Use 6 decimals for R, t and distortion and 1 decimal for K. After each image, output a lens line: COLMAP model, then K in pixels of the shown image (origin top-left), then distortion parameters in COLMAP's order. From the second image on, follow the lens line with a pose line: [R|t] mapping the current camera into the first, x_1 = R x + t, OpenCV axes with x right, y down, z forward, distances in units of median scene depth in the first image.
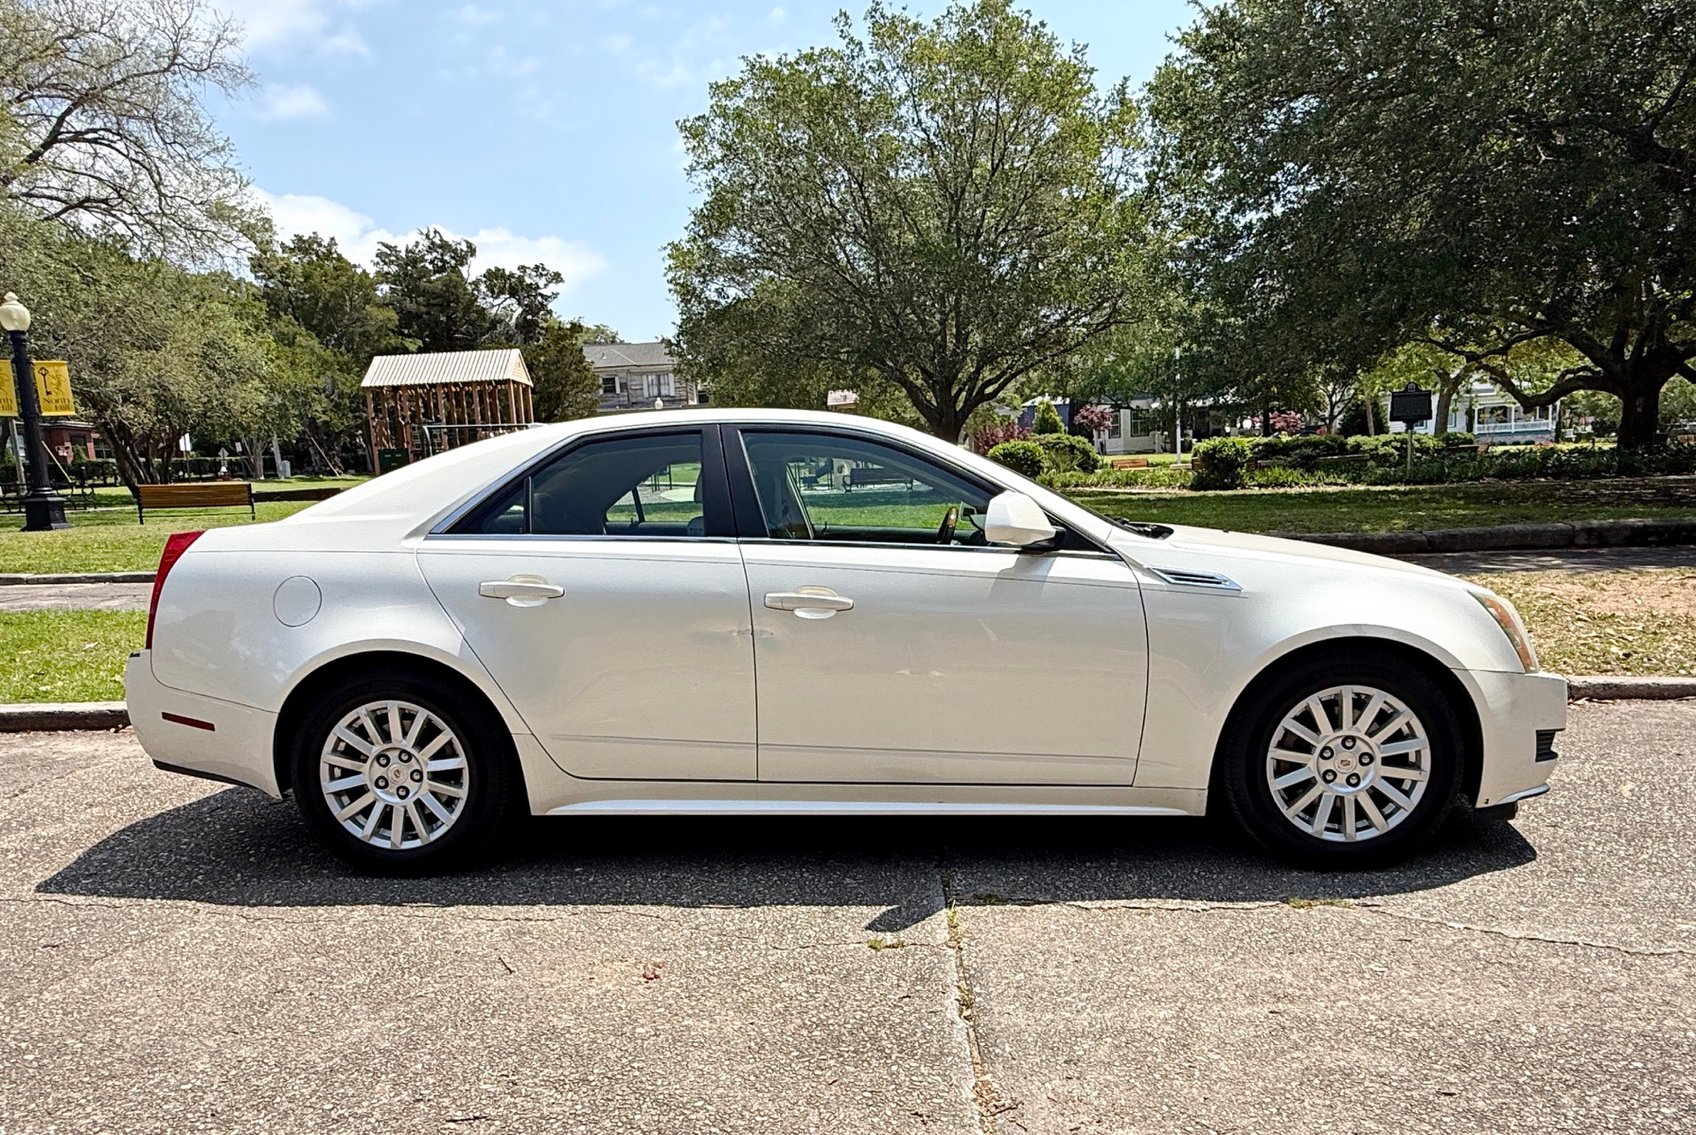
lens RADIAL K [[1059.8, 0, 847.1], [0, 1059.8, 646.7], [0, 0, 1]] dist [0.001562, 0.001501]
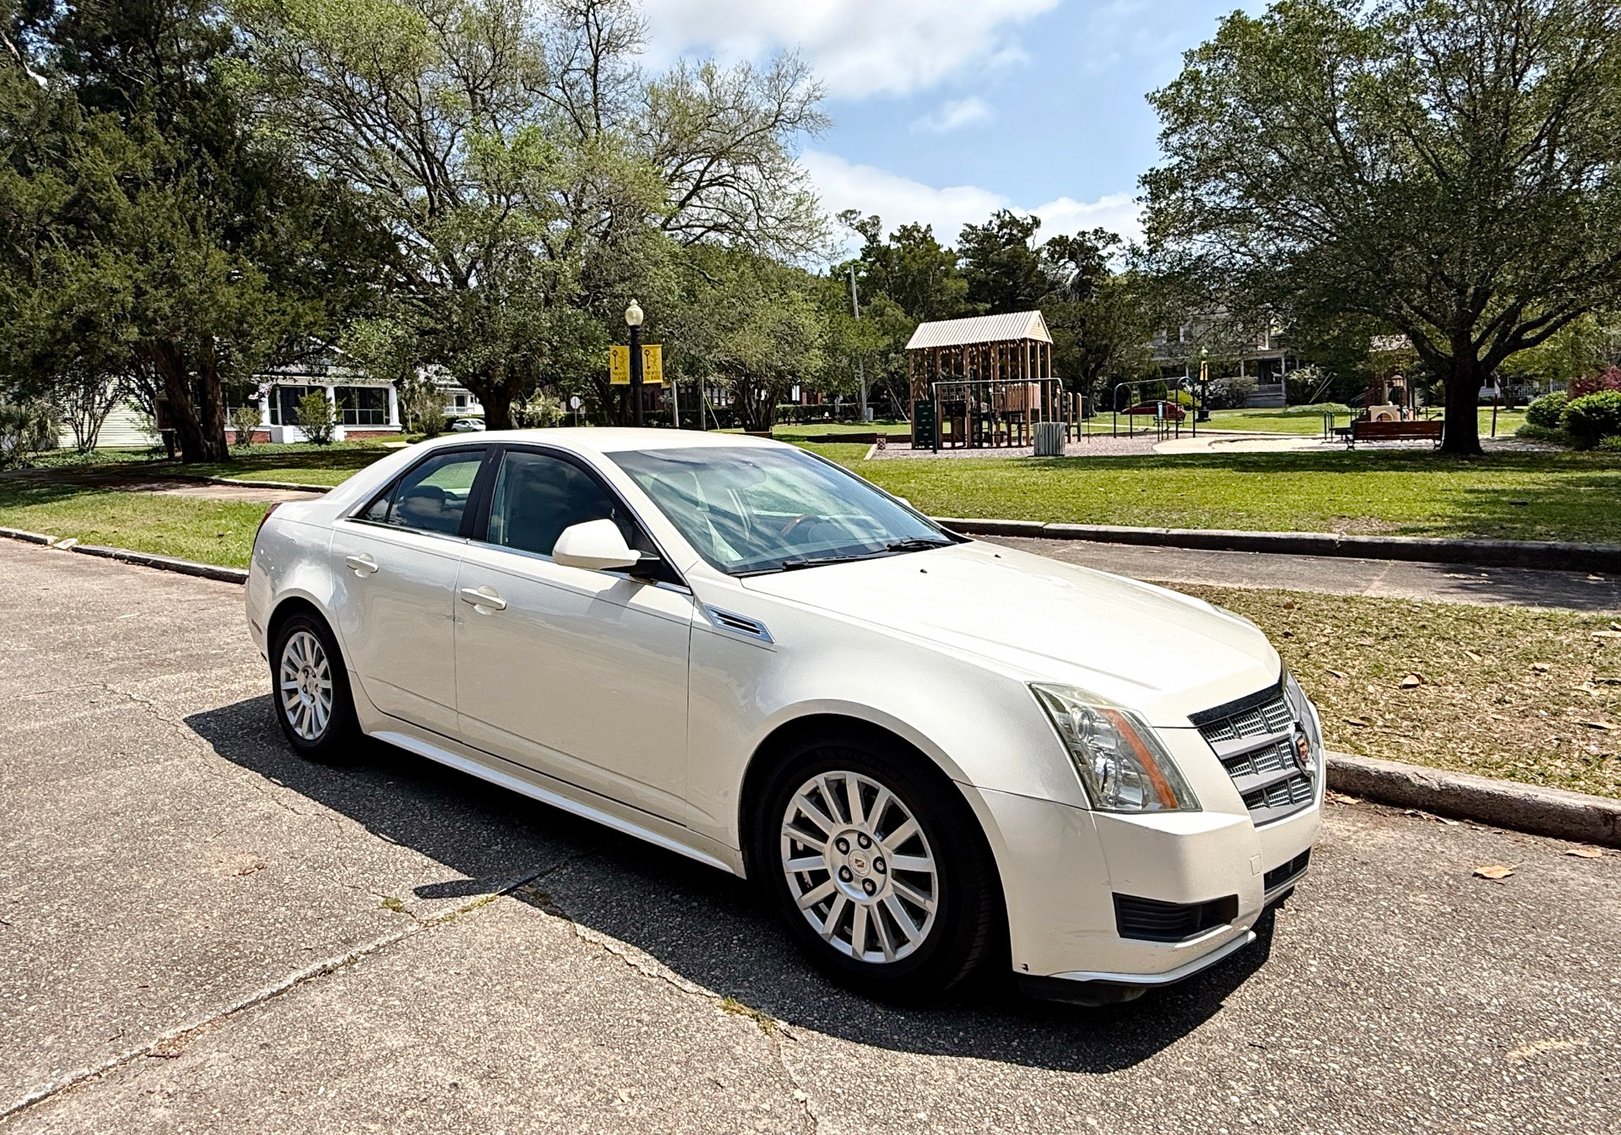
lens RADIAL K [[986.2, 0, 755.0], [0, 986.2, 486.0], [0, 0, 1]] dist [0.003187, -0.000229]
pose [[0.799832, 0.052346, -0.597937, 0.111157], [-0.105841, 0.992880, -0.054657, -0.018077], [0.590819, 0.107003, 0.799677, 0.036255]]
